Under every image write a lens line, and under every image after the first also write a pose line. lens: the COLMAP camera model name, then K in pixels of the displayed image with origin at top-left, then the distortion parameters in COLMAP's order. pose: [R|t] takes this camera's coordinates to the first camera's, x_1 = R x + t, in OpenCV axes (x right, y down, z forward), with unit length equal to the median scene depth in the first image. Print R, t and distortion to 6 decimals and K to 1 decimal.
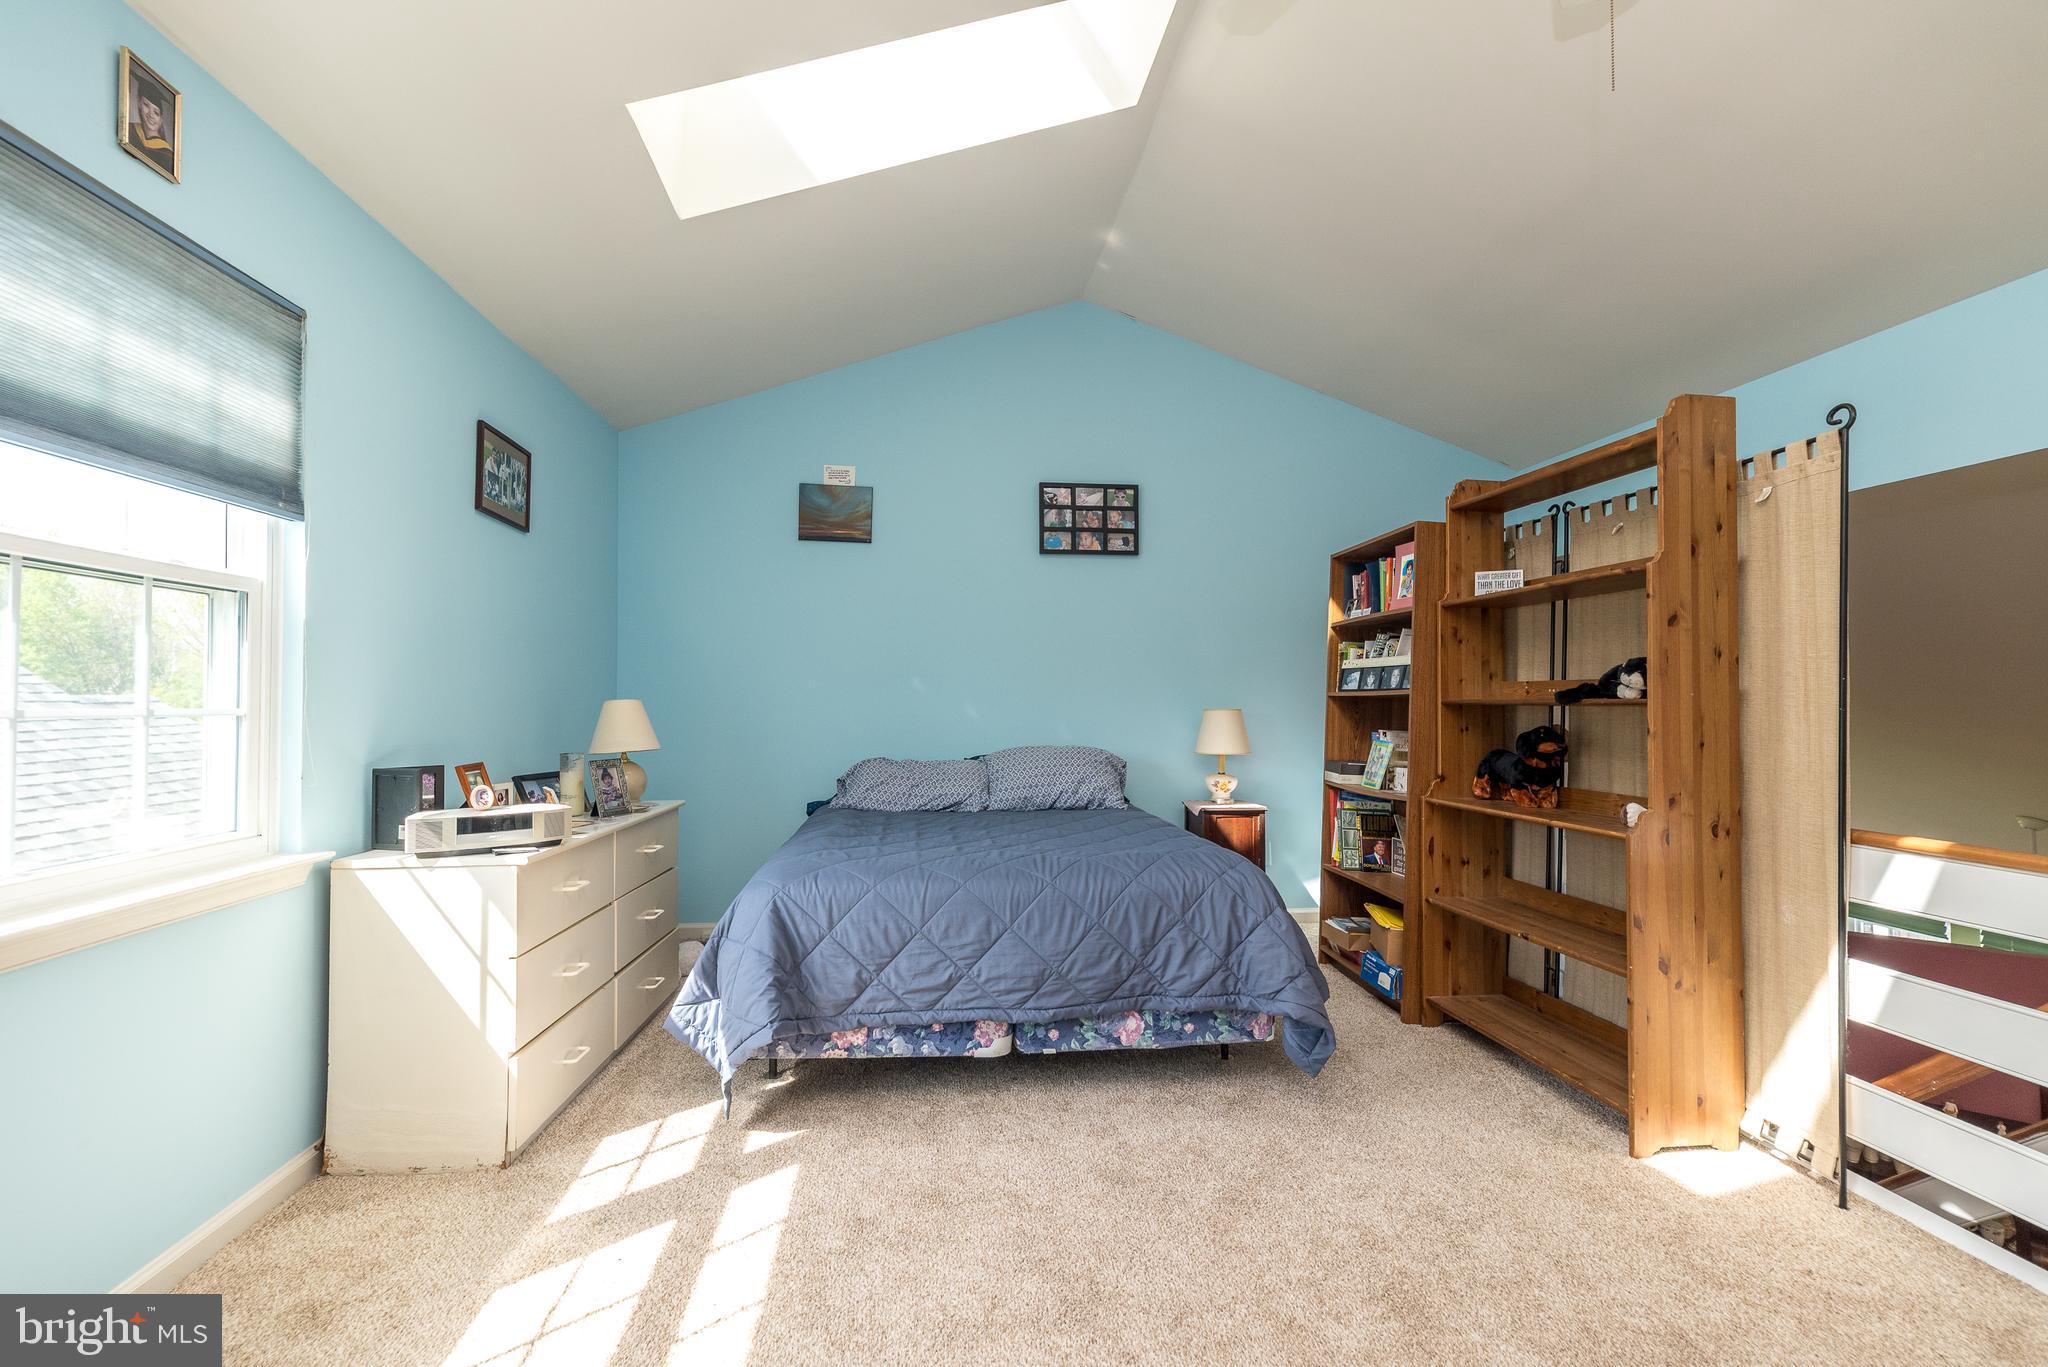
lens RADIAL K [[897.5, 0, 1027.7], [0, 897.5, 689.1], [0, 0, 1]] dist [0.010730, -0.000361]
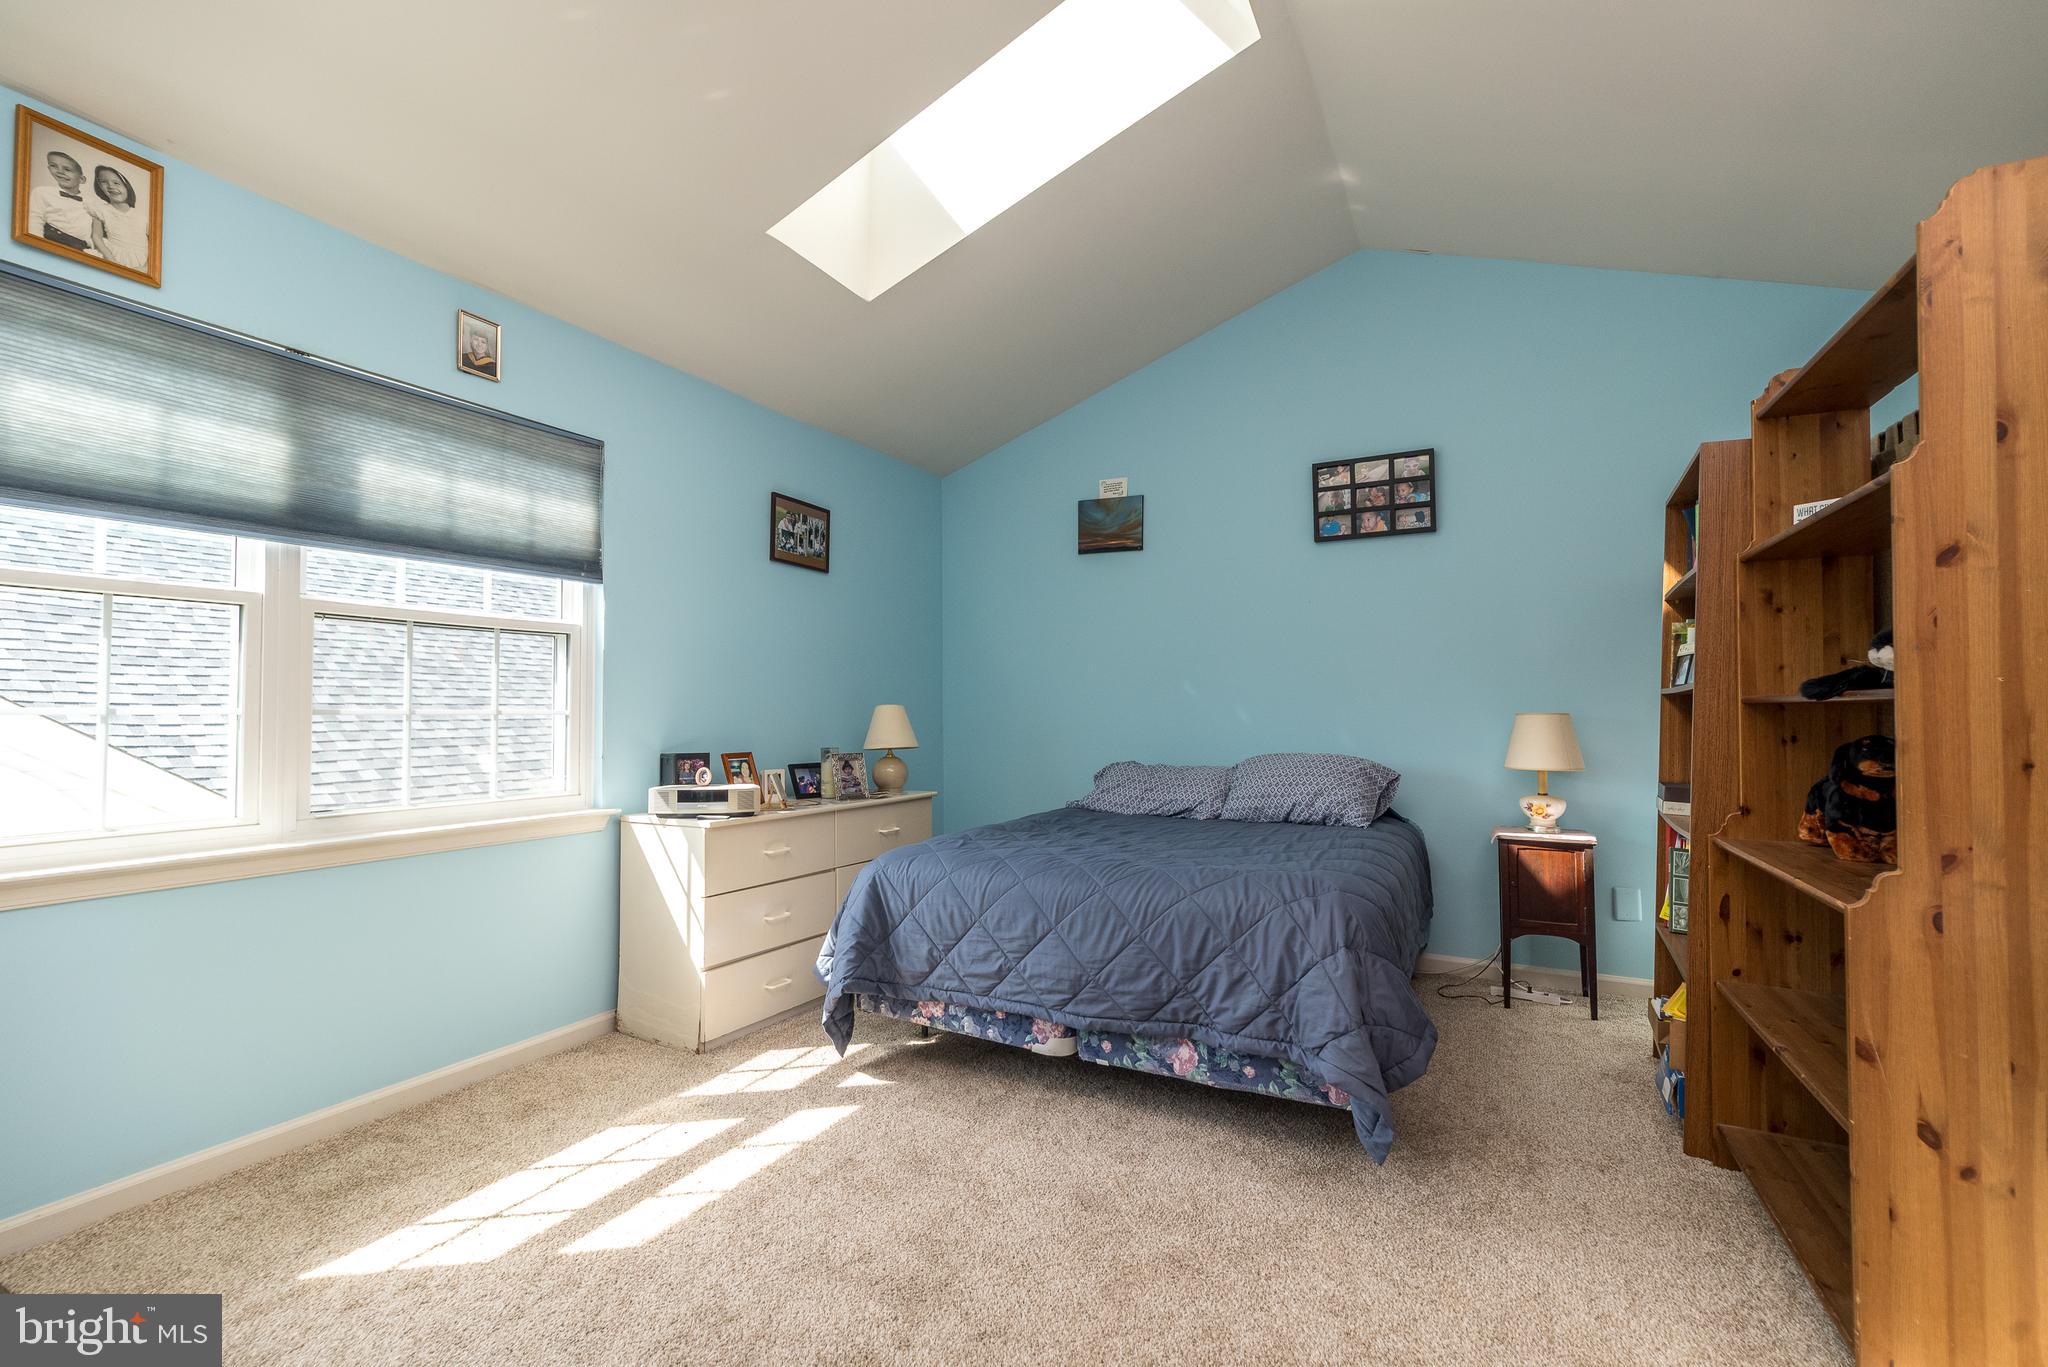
lens RADIAL K [[897.5, 0, 1017.7], [0, 897.5, 692.7], [0, 0, 1]] dist [0.010730, -0.000361]
pose [[0.825140, -0.014430, -0.564744, 0.489373], [0.011087, 0.999895, -0.009350, 0.011527], [0.564819, 0.001454, 0.825213, 0.142725]]
